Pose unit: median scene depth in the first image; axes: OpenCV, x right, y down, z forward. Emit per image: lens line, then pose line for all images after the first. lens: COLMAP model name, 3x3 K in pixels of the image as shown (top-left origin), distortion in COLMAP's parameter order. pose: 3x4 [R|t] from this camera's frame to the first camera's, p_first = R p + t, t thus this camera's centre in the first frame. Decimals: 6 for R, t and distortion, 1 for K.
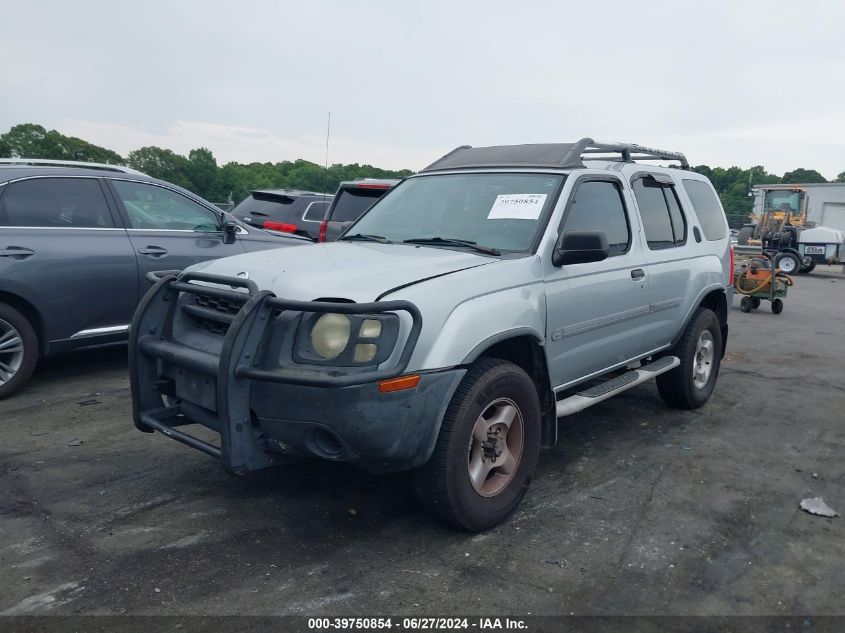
lens RADIAL K [[662.5, 0, 422.5], [0, 662.5, 316.5], [0, 0, 1]] dist [-0.001429, 0.001774]
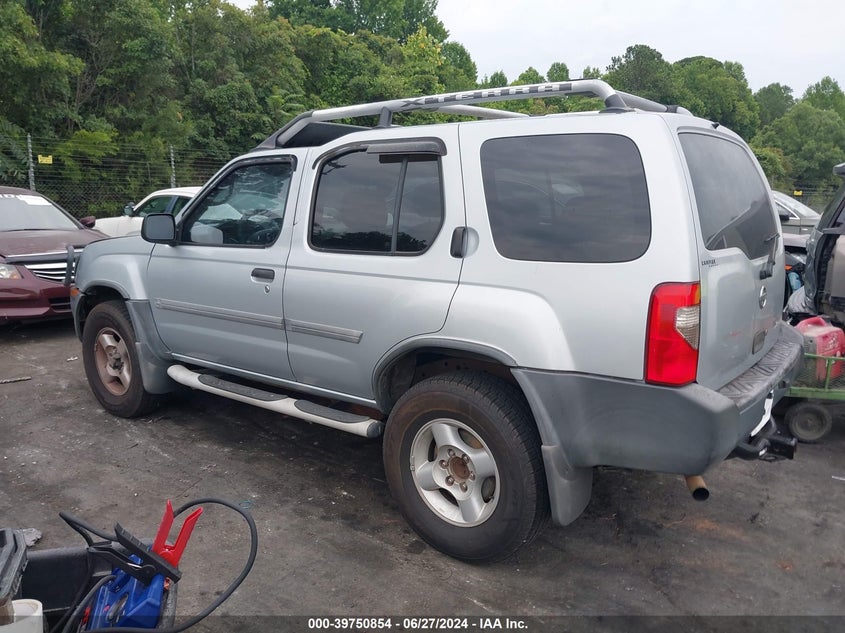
lens RADIAL K [[662.5, 0, 422.5], [0, 662.5, 316.5], [0, 0, 1]] dist [-0.001429, 0.001774]
pose [[0.059937, 0.176011, -0.982562, 1.322092], [-0.154079, 0.974166, 0.165108, -0.204684], [0.986239, 0.141496, 0.085508, 1.298334]]
